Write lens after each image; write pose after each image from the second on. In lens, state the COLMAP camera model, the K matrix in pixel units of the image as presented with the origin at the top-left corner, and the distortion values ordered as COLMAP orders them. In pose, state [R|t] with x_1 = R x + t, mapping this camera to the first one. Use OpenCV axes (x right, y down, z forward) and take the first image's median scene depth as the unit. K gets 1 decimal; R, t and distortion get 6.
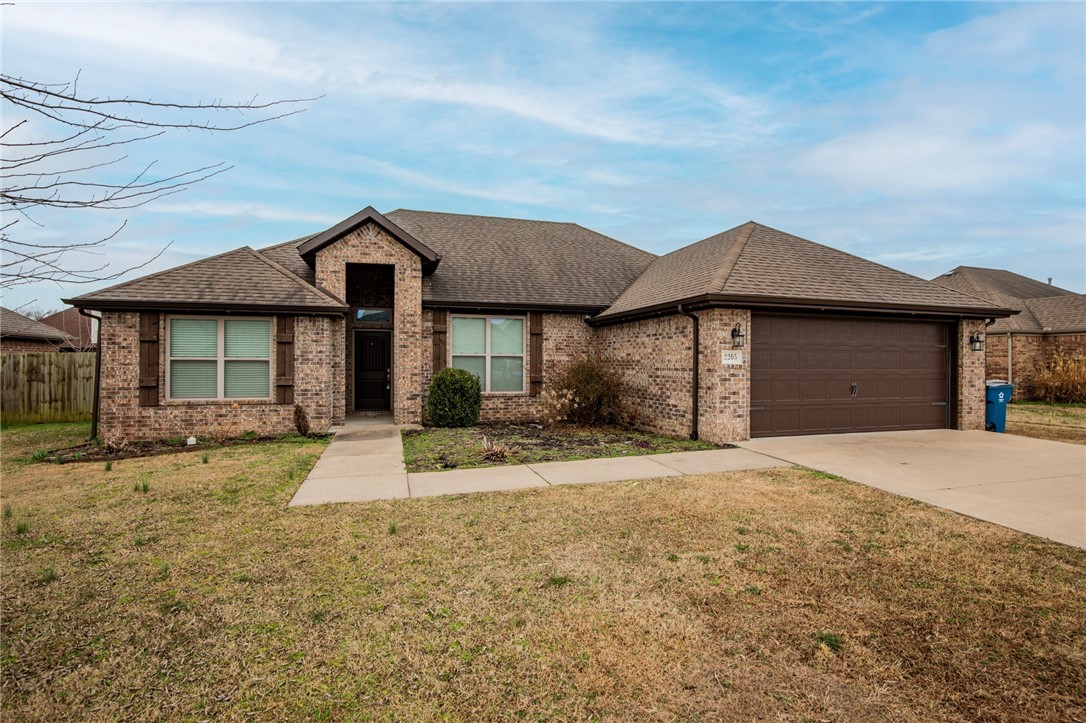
lens RADIAL K [[544.3, 0, 542.8], [0, 544.3, 364.6], [0, 0, 1]] dist [-0.028836, 0.000283]
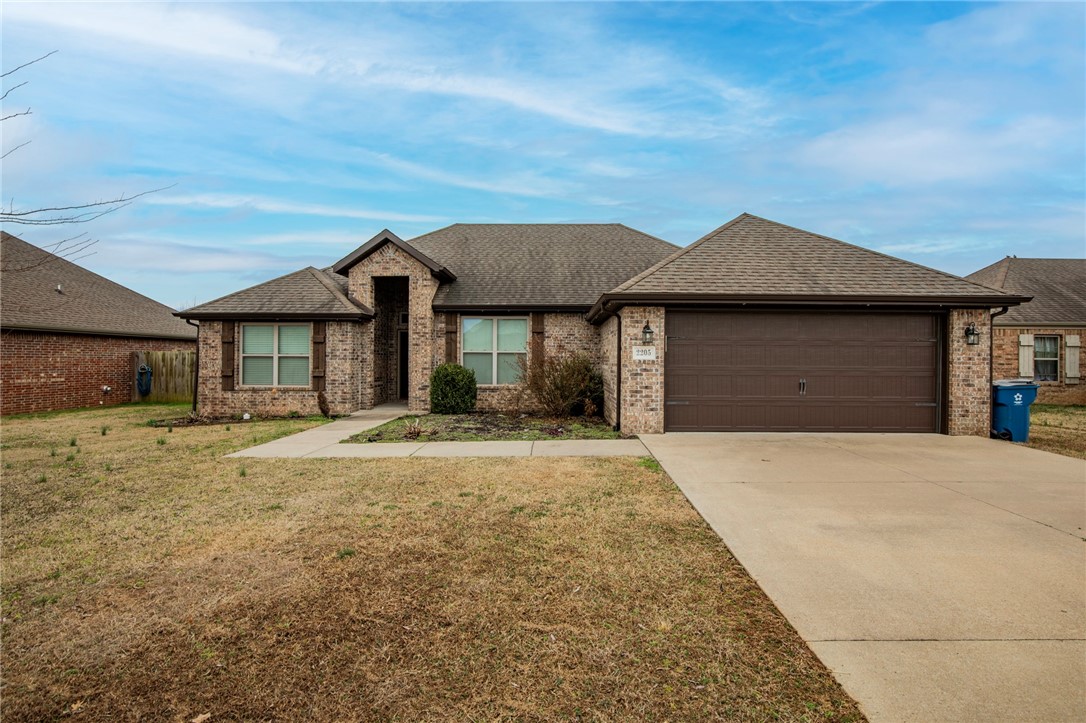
lens RADIAL K [[551.8, 0, 543.6], [0, 551.8, 359.1], [0, 0, 1]] dist [-0.027296, -0.000530]
pose [[0.949679, 0.000891, -0.313223, 0.423355], [-0.002667, 0.999983, -0.005244, 0.003733], [0.313213, 0.005816, 0.949665, -0.057489]]
